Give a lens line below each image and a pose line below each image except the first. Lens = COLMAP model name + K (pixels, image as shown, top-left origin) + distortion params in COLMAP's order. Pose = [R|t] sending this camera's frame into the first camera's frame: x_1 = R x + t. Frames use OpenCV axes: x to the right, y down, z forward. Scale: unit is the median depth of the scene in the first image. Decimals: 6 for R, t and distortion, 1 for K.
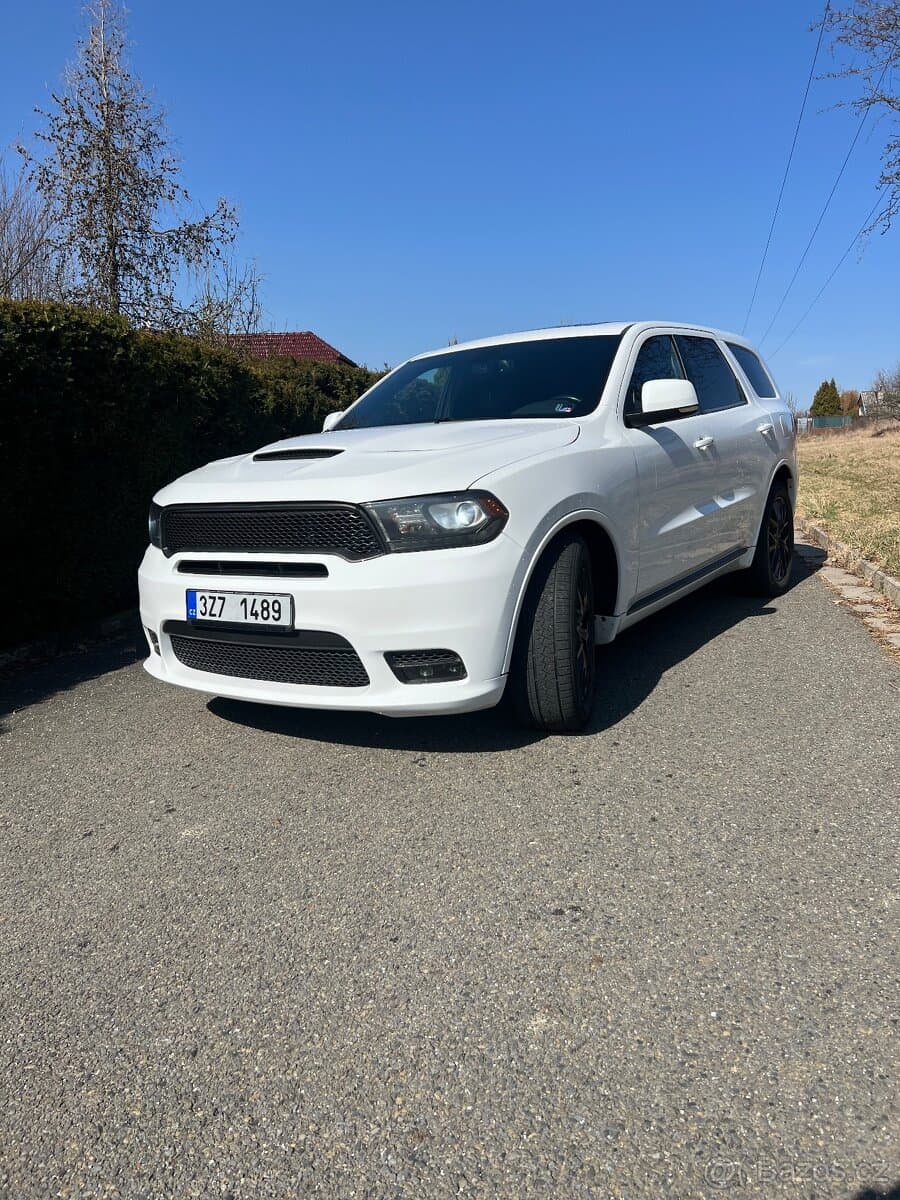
lens RADIAL K [[910.7, 0, 445.8], [0, 910.7, 579.8], [0, 0, 1]] dist [0.091122, -0.093073]
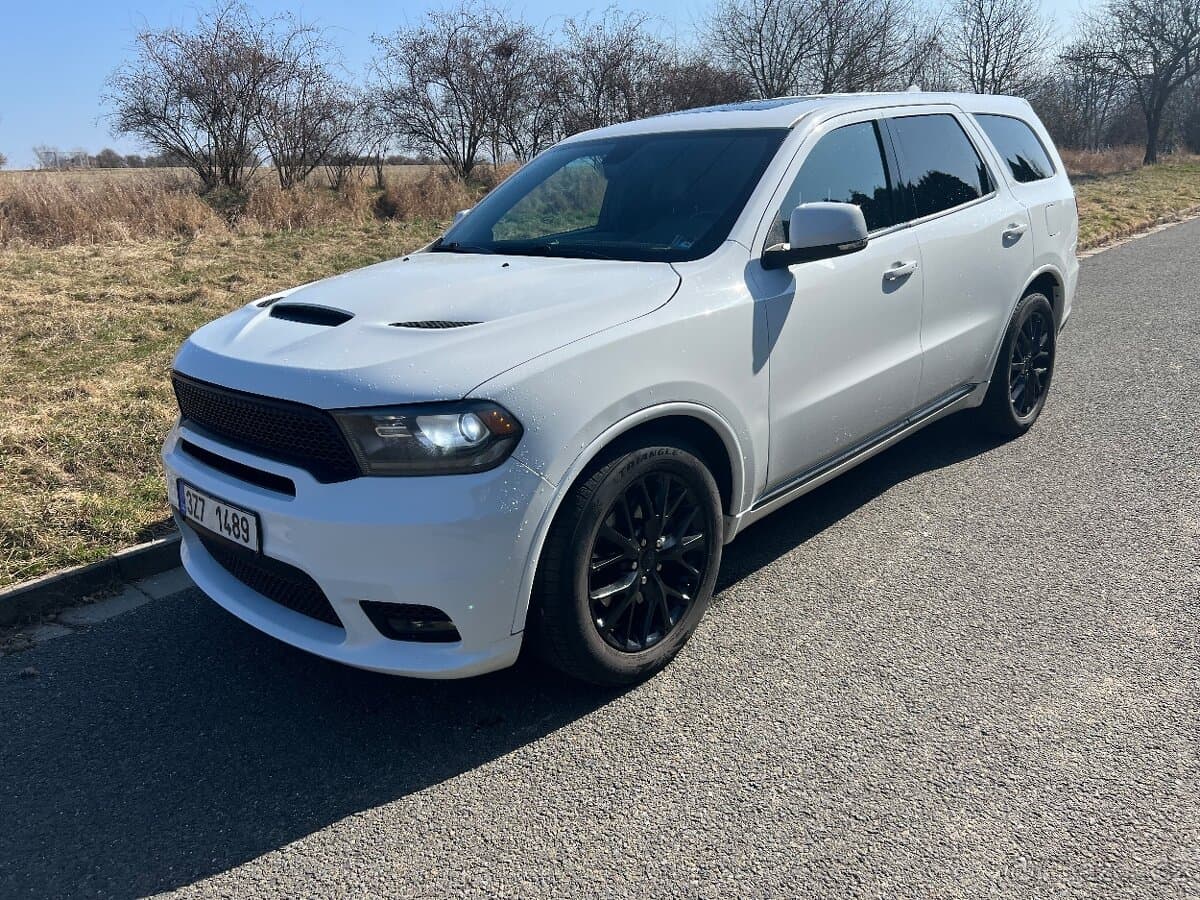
lens RADIAL K [[900.6, 0, 600.0], [0, 900.6, 450.0], [0, 0, 1]] dist [0.039807, -0.037997]
pose [[0.982998, 0.059422, -0.173737, 0.236531], [-0.028725, 0.984304, 0.174128, -0.169790], [0.181357, -0.166177, 0.969275, 0.277230]]
